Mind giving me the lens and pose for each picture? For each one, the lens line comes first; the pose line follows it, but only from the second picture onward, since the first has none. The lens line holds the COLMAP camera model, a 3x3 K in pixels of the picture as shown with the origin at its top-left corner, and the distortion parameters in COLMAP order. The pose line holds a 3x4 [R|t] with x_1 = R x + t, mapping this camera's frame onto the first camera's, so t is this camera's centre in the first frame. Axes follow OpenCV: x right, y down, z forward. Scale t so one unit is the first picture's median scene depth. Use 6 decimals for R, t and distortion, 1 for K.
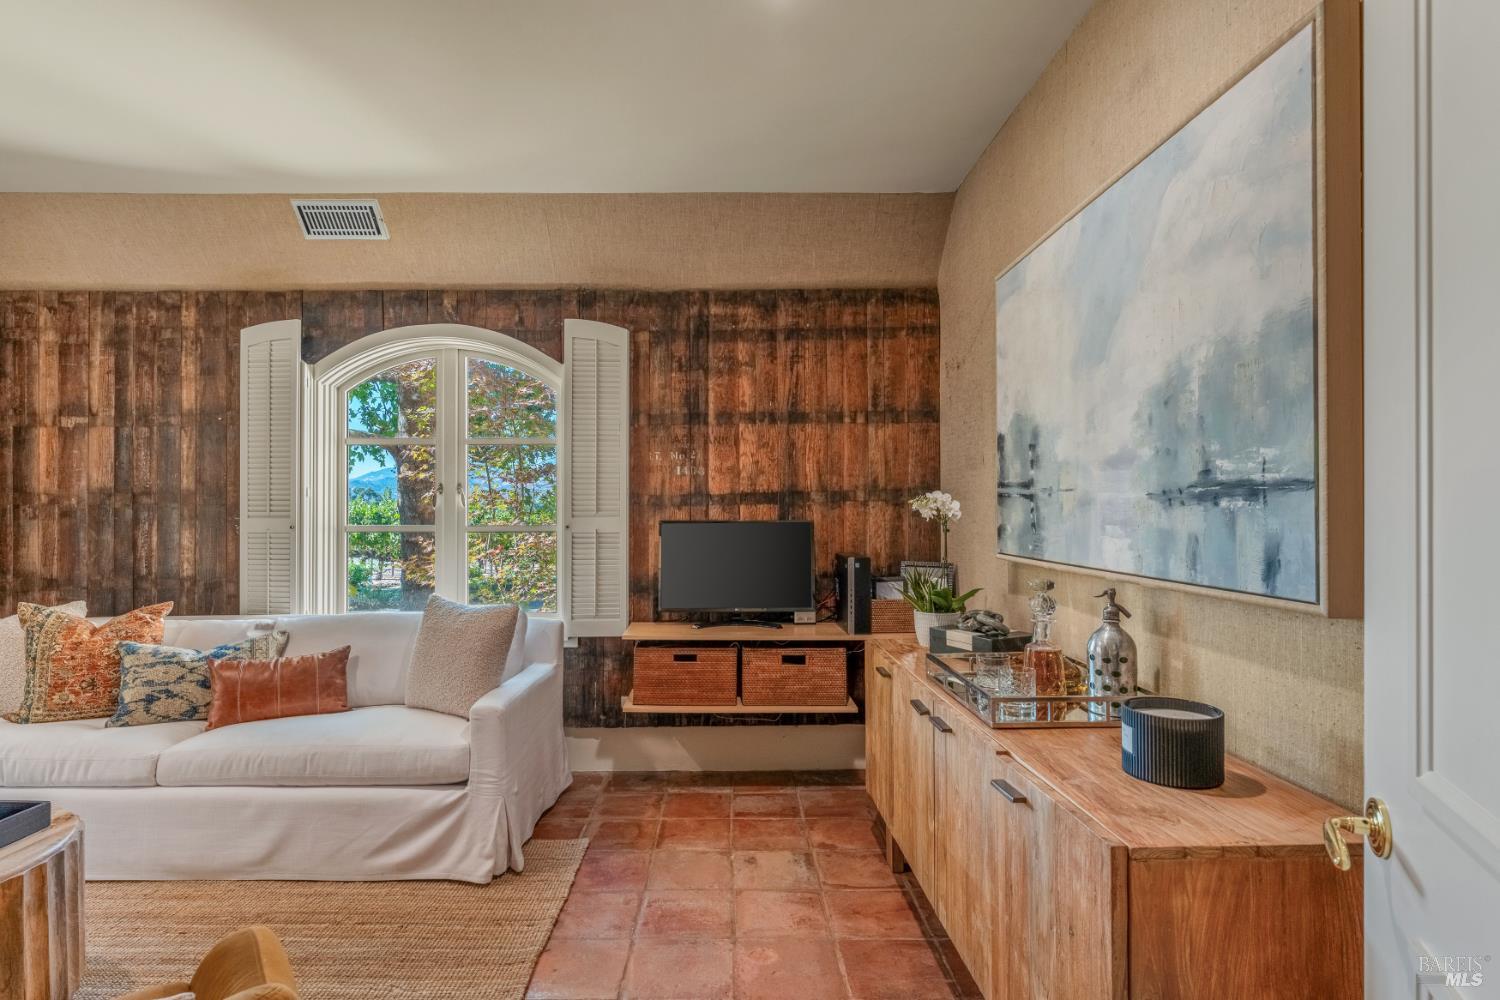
lens RADIAL K [[758.9, 0, 720.1], [0, 758.9, 506.2], [0, 0, 1]] dist [-0.003069, 0.000831]
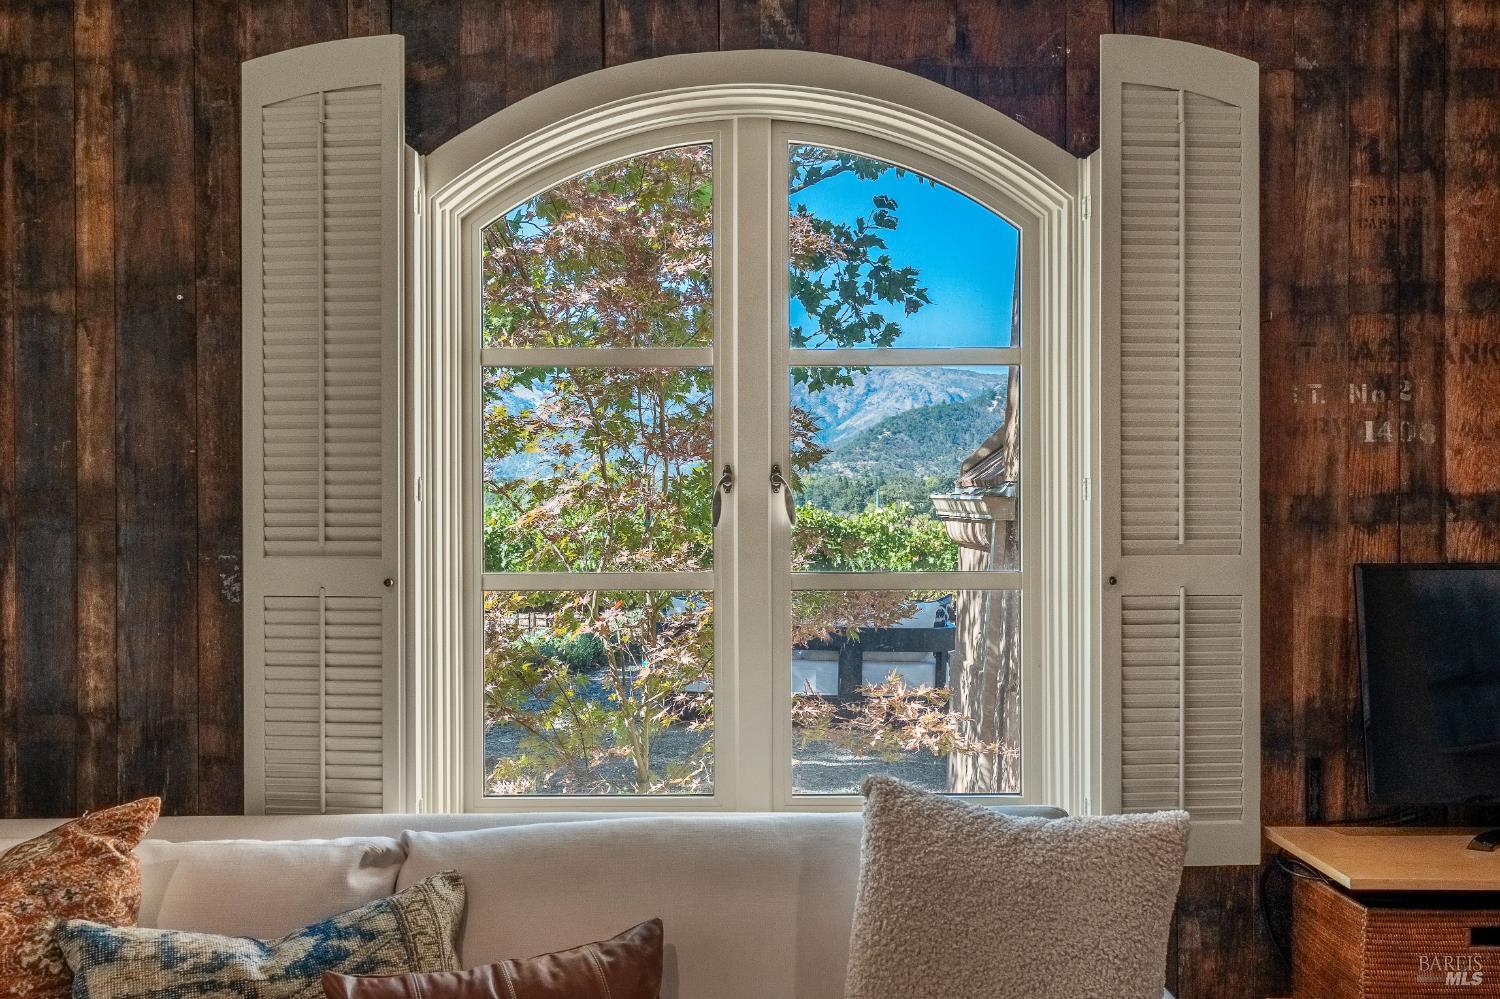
lens RADIAL K [[1466.5, 0, 723.4], [0, 1466.5, 511.7], [0, 0, 1]] dist [-0.000312, 0.000000]
pose [[0.999989, -0.000839, 0.004570, -0.391890], [0.000786, 0.999934, 0.011498, -0.015535], [-0.004579, -0.011495, 0.999923, 0.258172]]
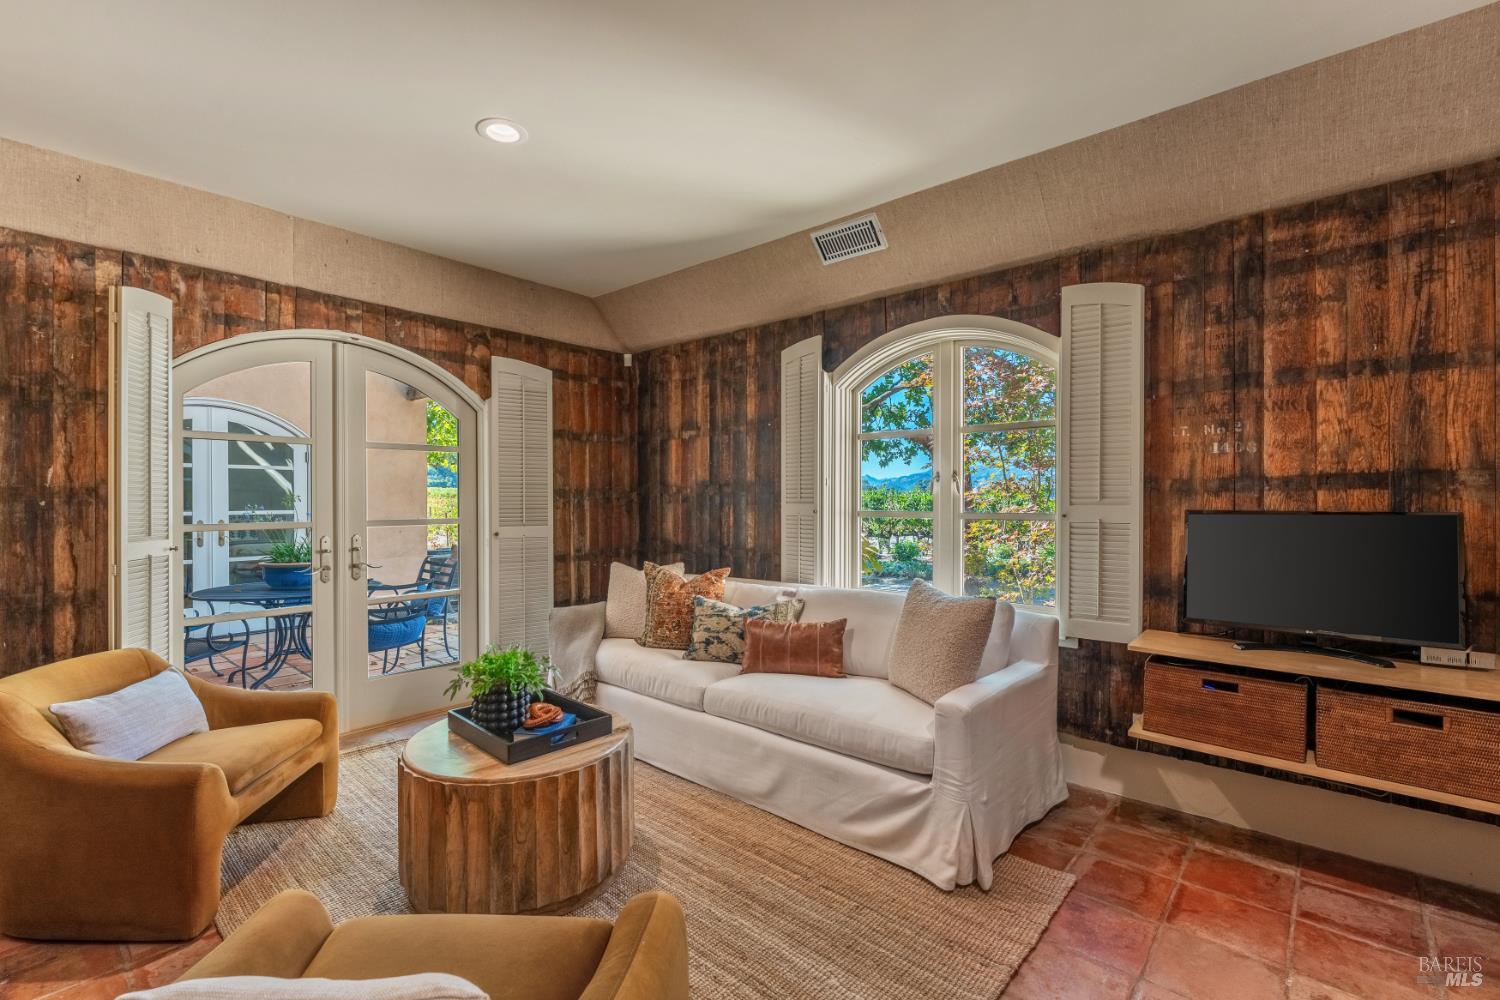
lens RADIAL K [[652.2, 0, 743.6], [0, 652.2, 500.3], [0, 0, 1]] dist [-0.003391, 0.000647]
pose [[0.752160, 0.003652, -0.658970, 0.024035], [0.002756, 0.999958, 0.008689, 0.001105], [0.658974, -0.008352, 0.752119, 0.154916]]
